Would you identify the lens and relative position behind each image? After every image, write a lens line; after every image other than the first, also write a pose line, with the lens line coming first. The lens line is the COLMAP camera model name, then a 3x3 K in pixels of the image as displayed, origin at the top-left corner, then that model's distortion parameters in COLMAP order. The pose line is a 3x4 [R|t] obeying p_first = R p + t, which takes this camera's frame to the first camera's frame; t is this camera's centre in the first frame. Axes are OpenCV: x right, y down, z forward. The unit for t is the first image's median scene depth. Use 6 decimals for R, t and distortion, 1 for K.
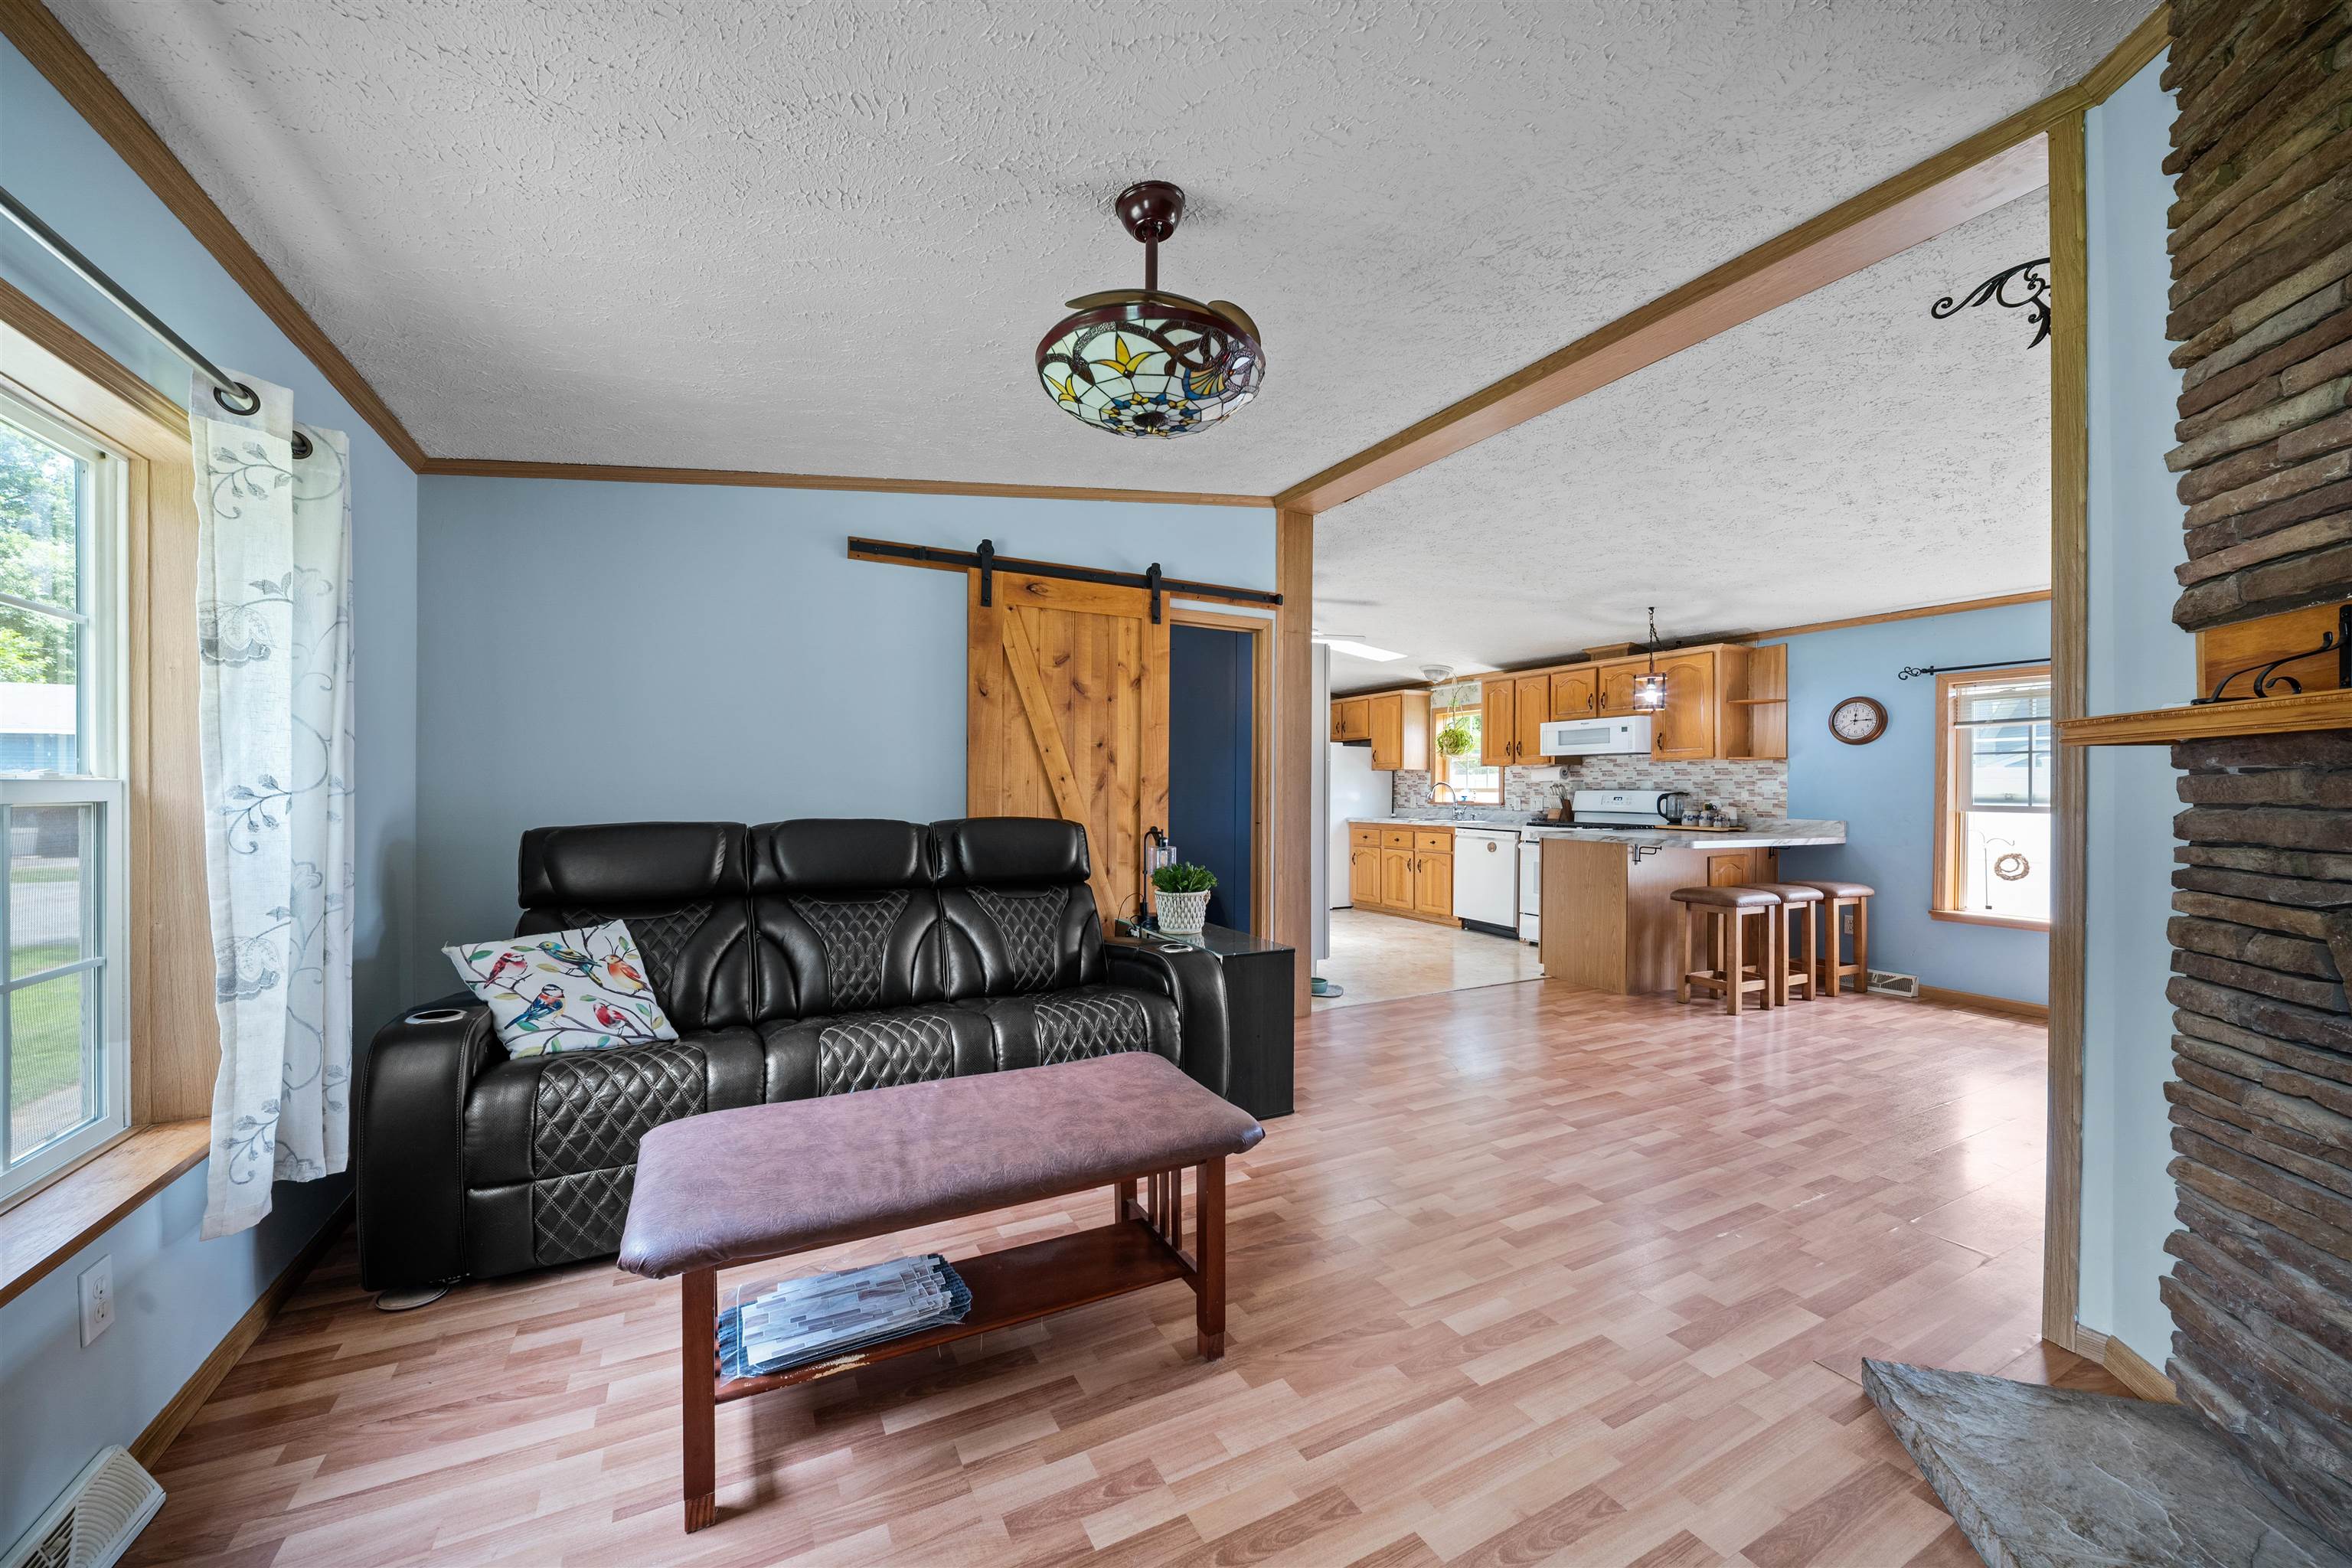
lens RADIAL K [[833.8, 0, 1117.8], [0, 833.8, 795.7], [0, 0, 1]] dist [-0.000492, -0.003052]
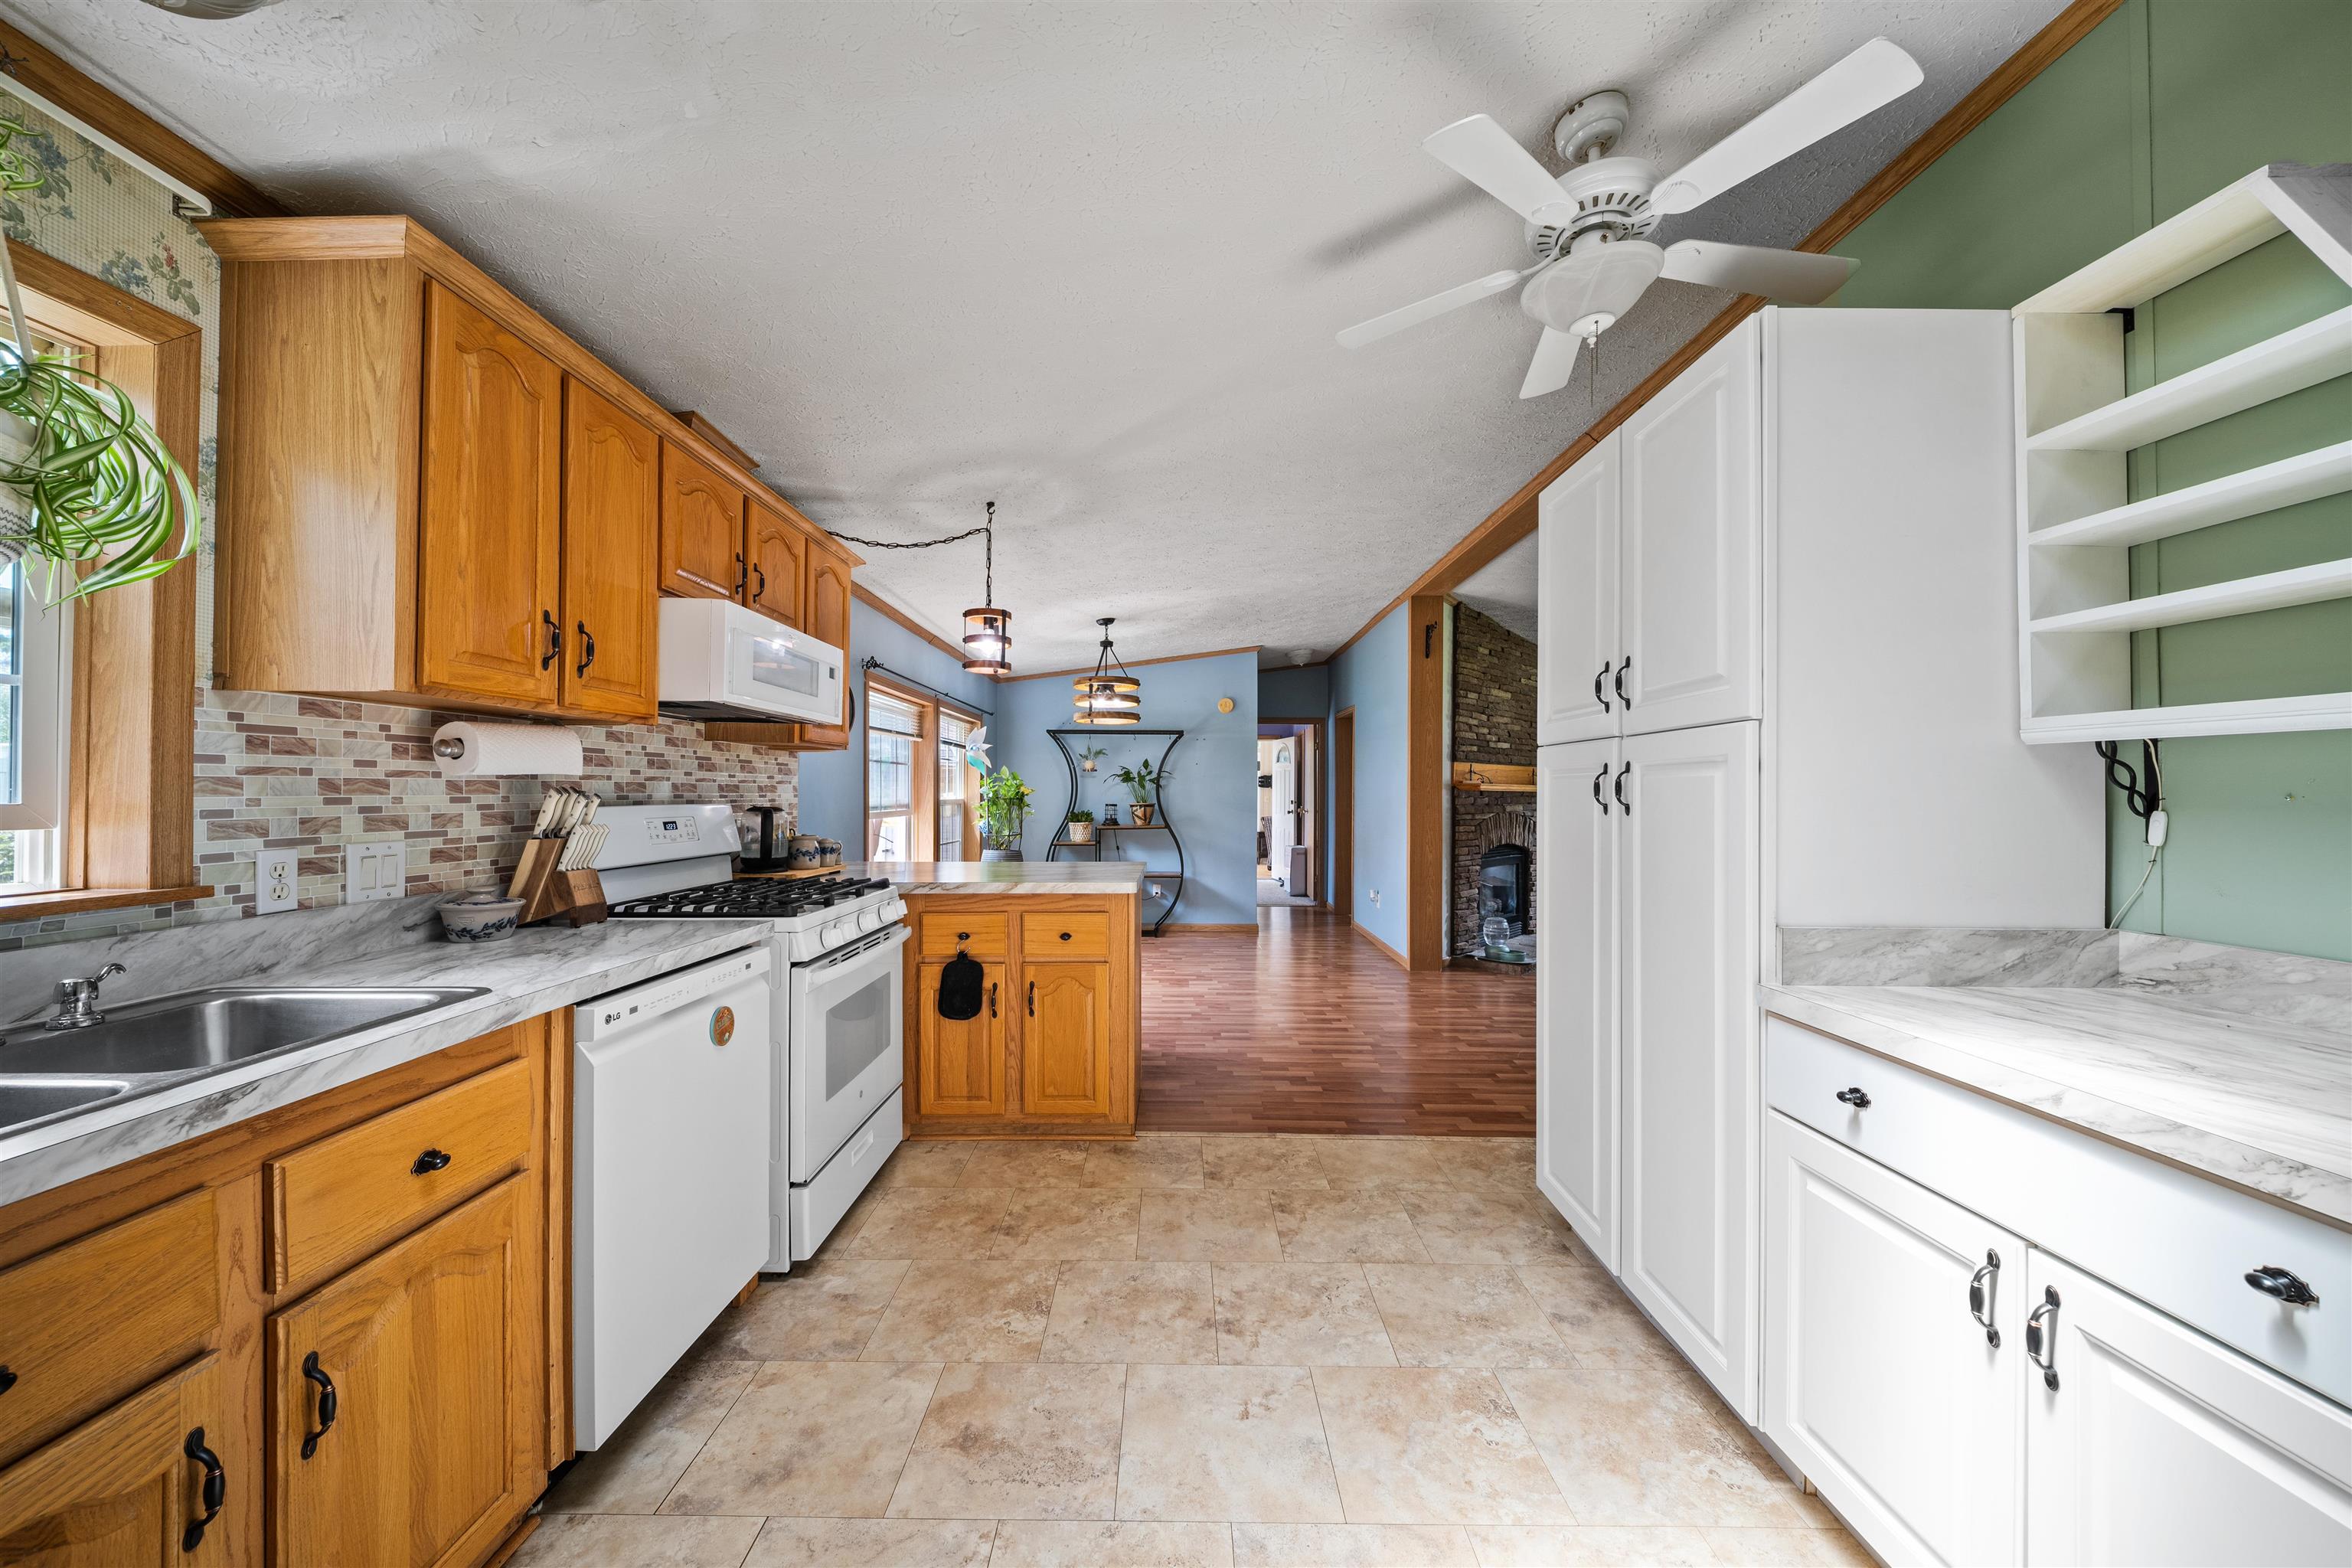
lens RADIAL K [[833.8, 0, 1191.3], [0, 833.8, 793.7], [0, 0, 1]] dist [-0.000492, -0.003052]
pose [[-0.918571, -0.010327, 0.395122, 0.315220], [-0.007270, 0.999931, 0.009234, -0.024258], [-0.395190, 0.005609, -0.918582, 1.824878]]
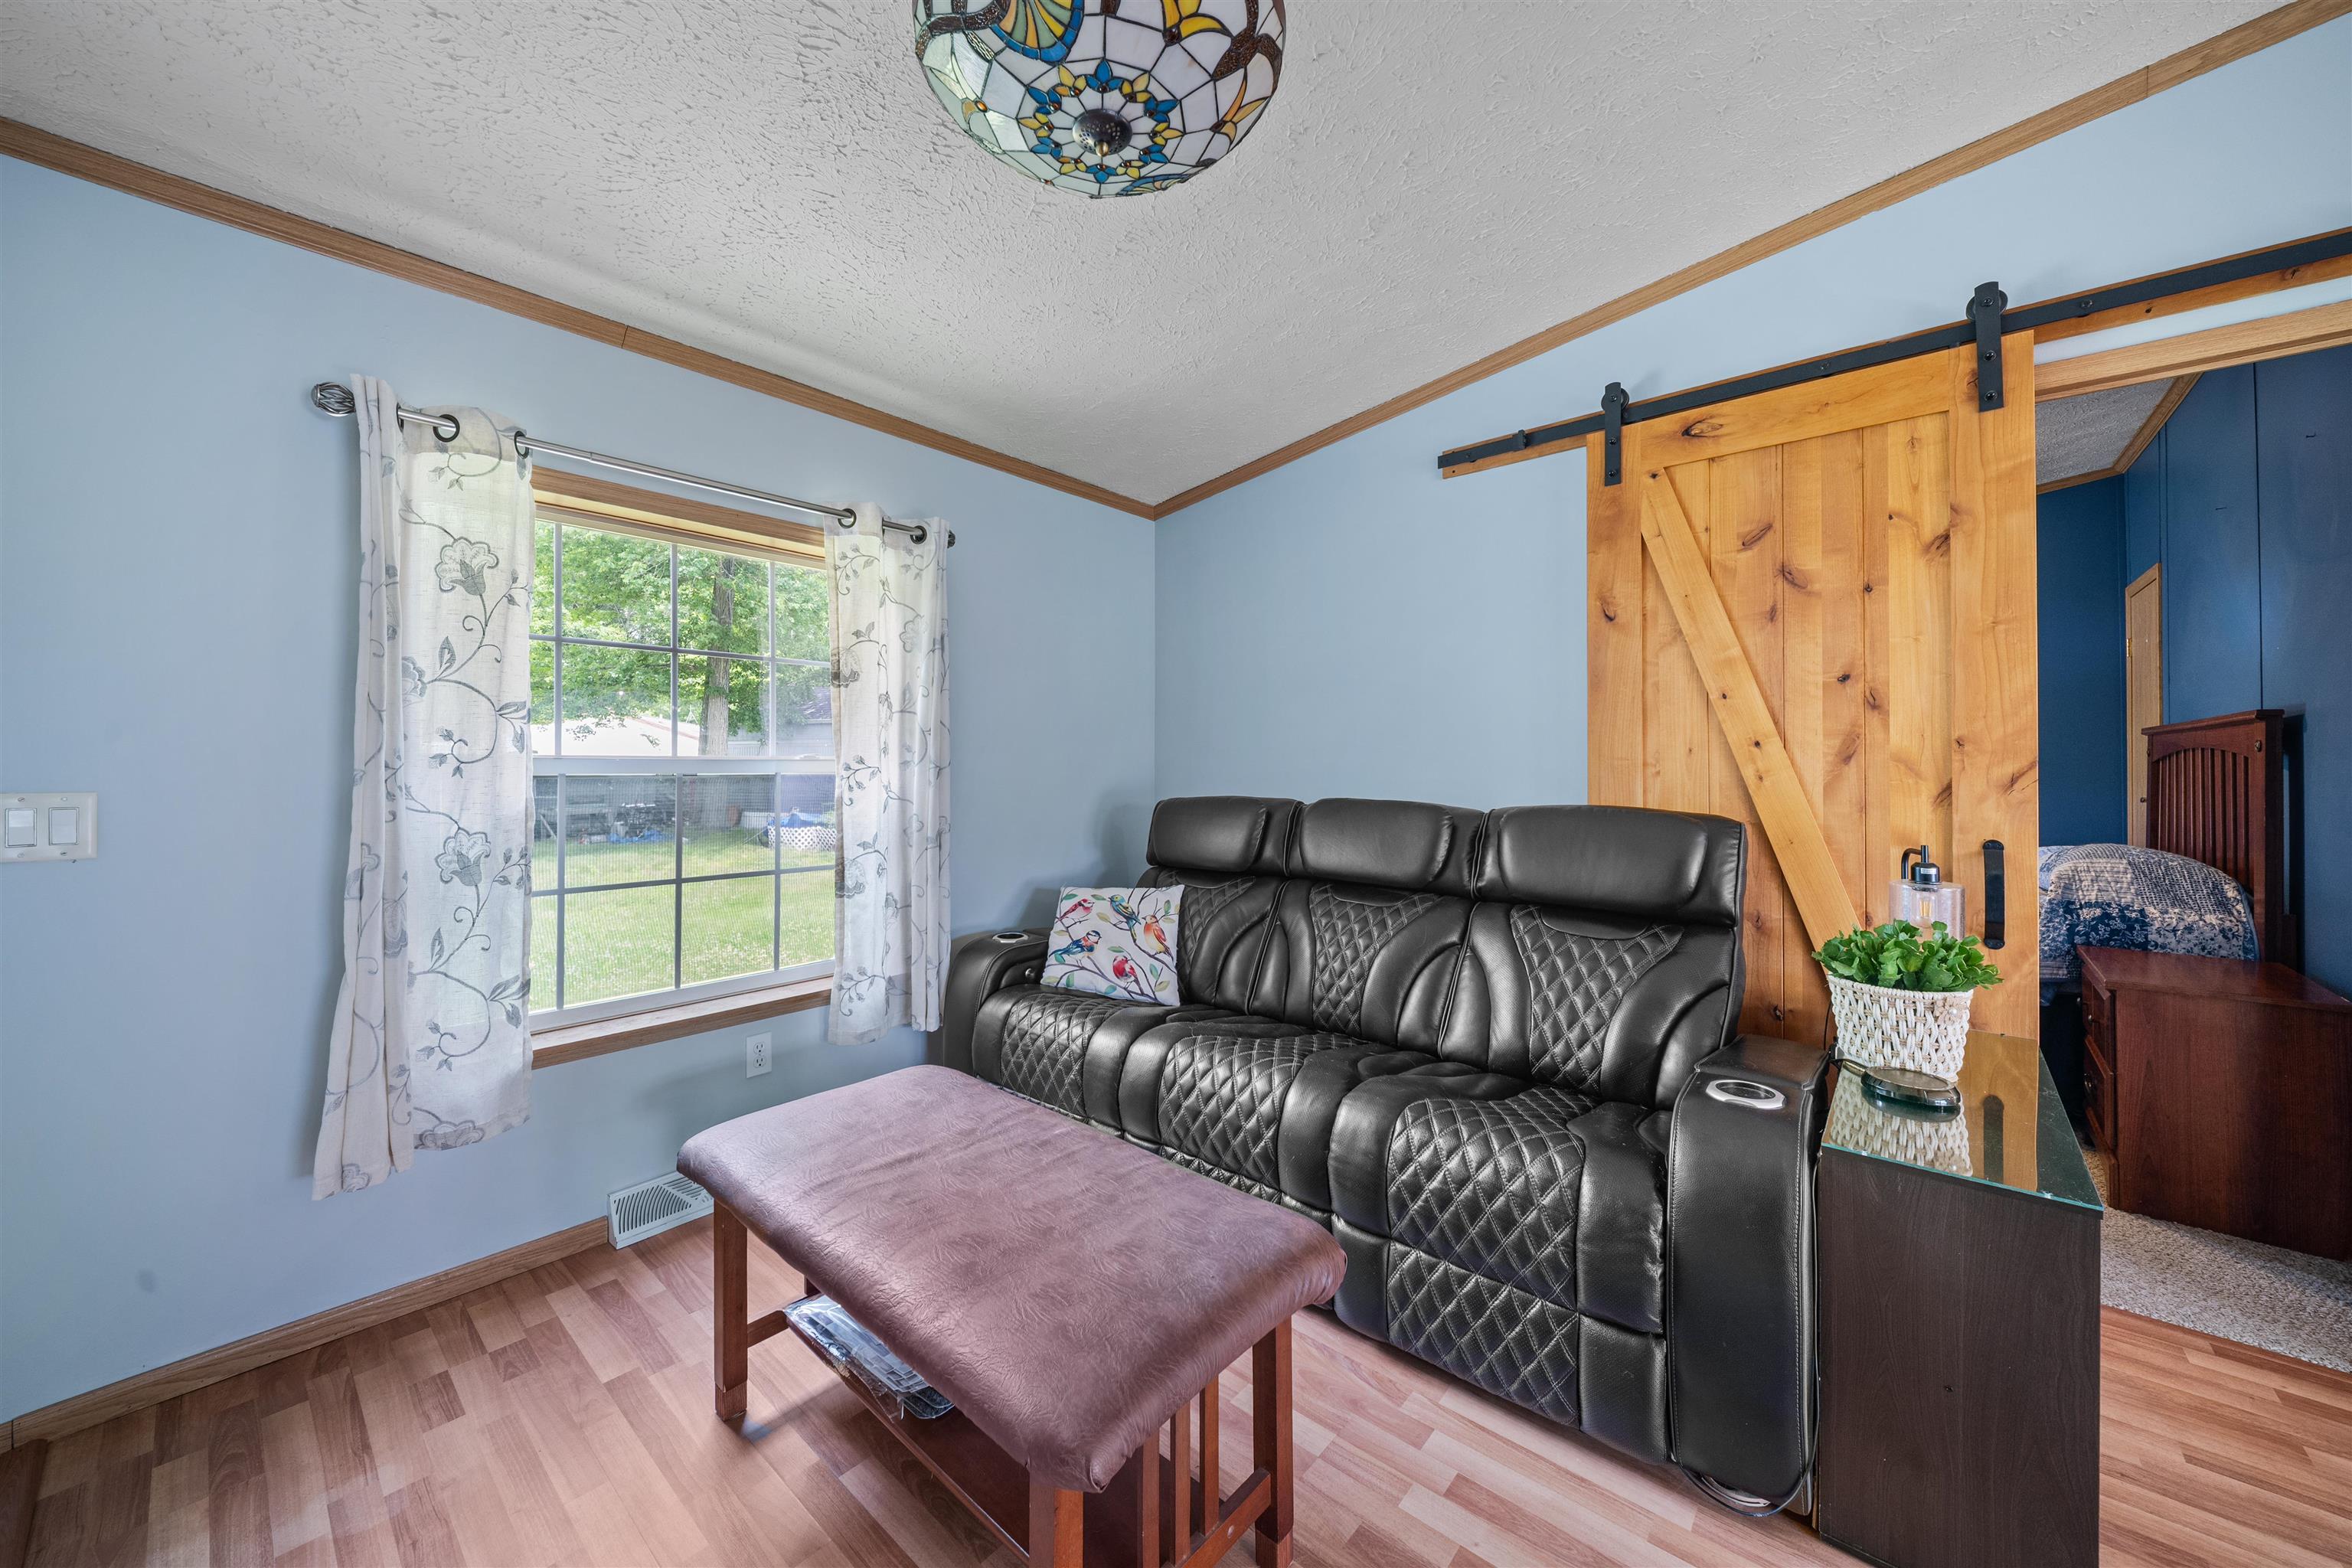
lens RADIAL K [[833.8, 0, 1167.7], [0, 833.8, 765.6], [0, 0, 1]] dist [-0.000492, -0.003052]
pose [[0.414750, -0.004851, -0.909922, 0.254572], [-0.005902, 0.999950, -0.008020, 0.001291], [0.909916, 0.008697, 0.414701, 0.353848]]
